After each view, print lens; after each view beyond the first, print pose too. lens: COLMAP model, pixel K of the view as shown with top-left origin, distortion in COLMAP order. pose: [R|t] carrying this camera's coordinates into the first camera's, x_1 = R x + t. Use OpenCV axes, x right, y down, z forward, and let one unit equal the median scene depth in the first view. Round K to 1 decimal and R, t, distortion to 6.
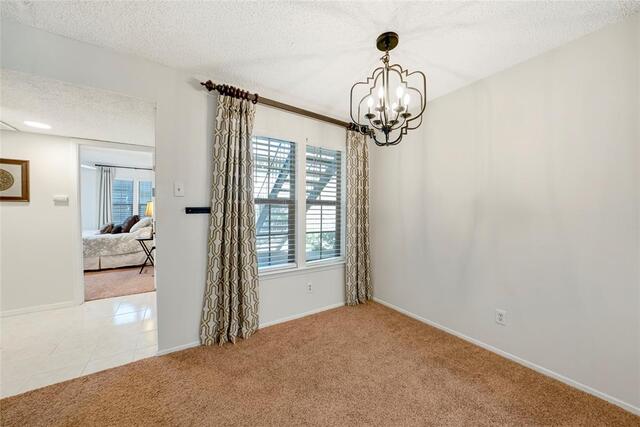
lens RADIAL K [[240.9, 0, 317.8], [0, 240.9, 210.5], [0, 0, 1]] dist [-0.001319, 0.000299]
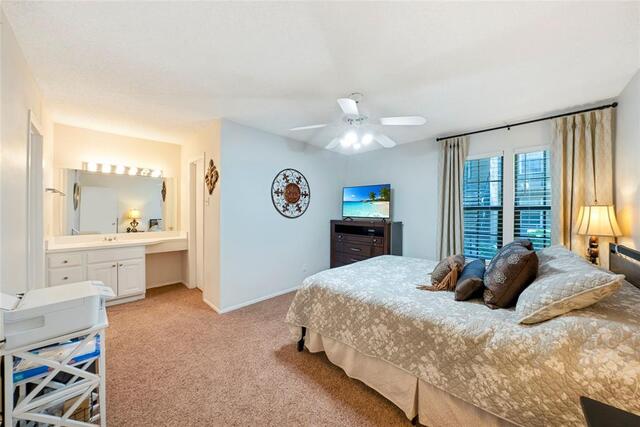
lens RADIAL K [[232.6, 0, 311.0], [0, 232.6, 206.3], [0, 0, 1]] dist [-0.013375, 0.000087]
pose [[0.269114, -0.010025, -0.963056, -0.584499], [-0.014577, 0.999789, -0.014481, -0.021396], [0.962998, 0.017936, 0.268911, 0.698656]]
